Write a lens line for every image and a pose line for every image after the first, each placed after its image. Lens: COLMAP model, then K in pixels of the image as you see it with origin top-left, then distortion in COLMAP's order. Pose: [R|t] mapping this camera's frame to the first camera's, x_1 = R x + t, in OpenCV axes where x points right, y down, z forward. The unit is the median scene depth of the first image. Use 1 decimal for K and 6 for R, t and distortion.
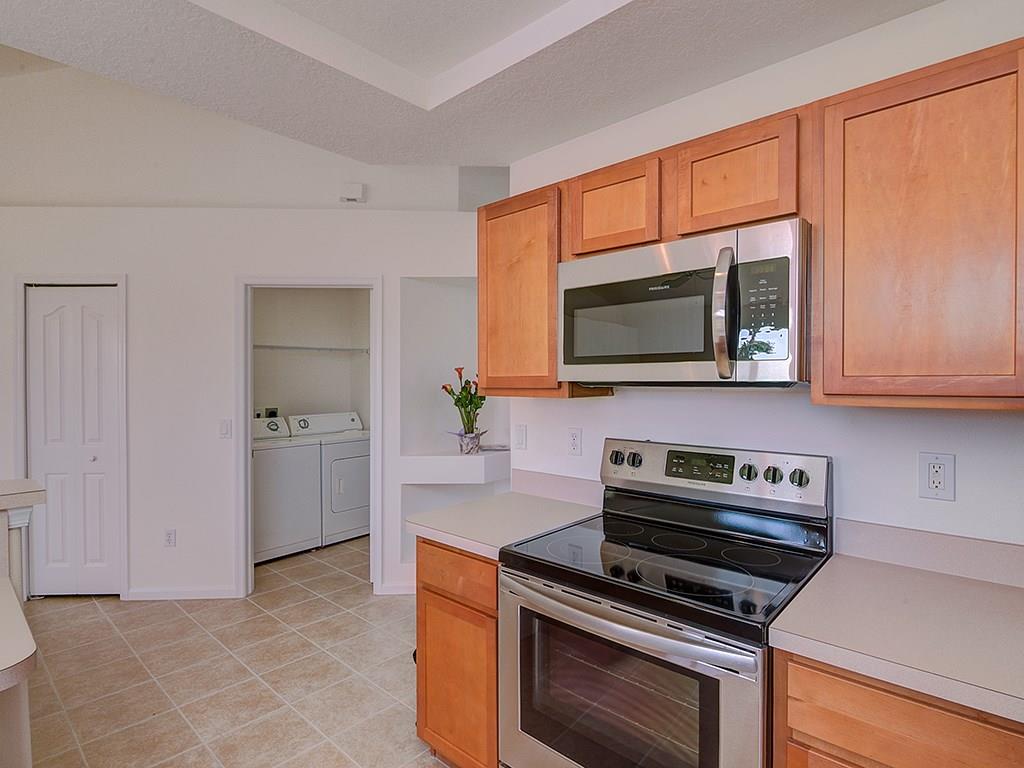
lens RADIAL K [[524.3, 0, 514.4], [0, 524.3, 386.9], [0, 0, 1]] dist [0.012924, -0.001318]
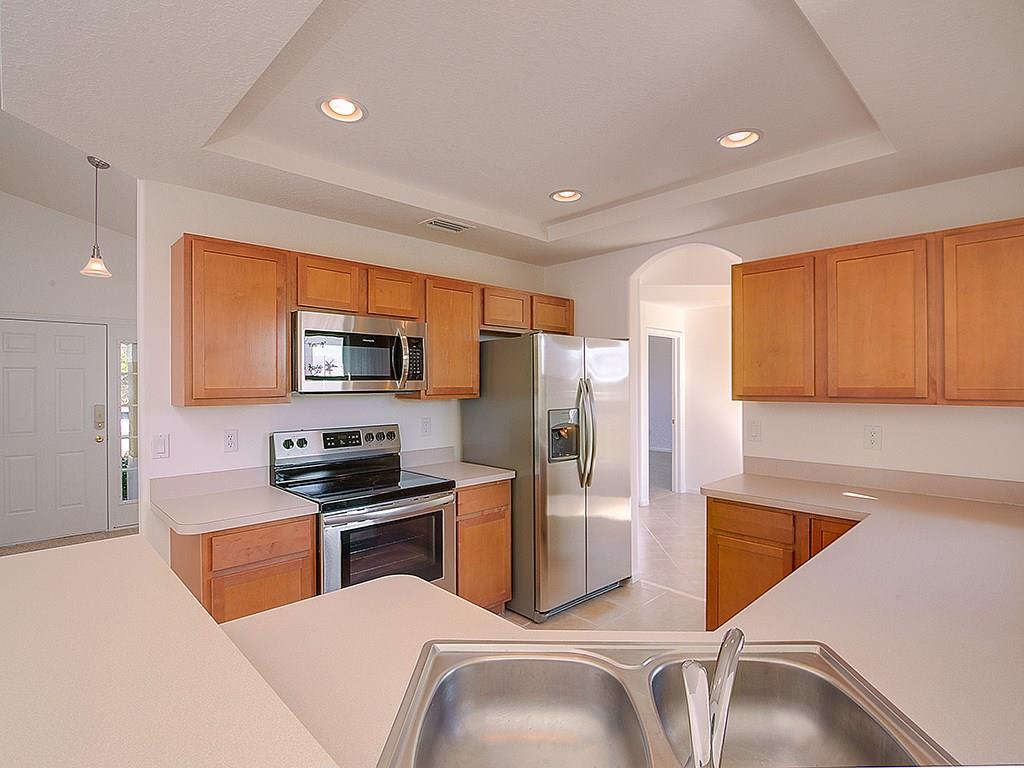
lens RADIAL K [[524.3, 0, 517.8], [0, 524.3, 384.8], [0, 0, 1]] dist [0.012924, -0.001318]
pose [[0.075845, -0.002937, 0.997115, -1.339522], [0.013357, 0.999909, 0.001929, -0.024821], [-0.997030, 0.013172, 0.075878, 0.284406]]
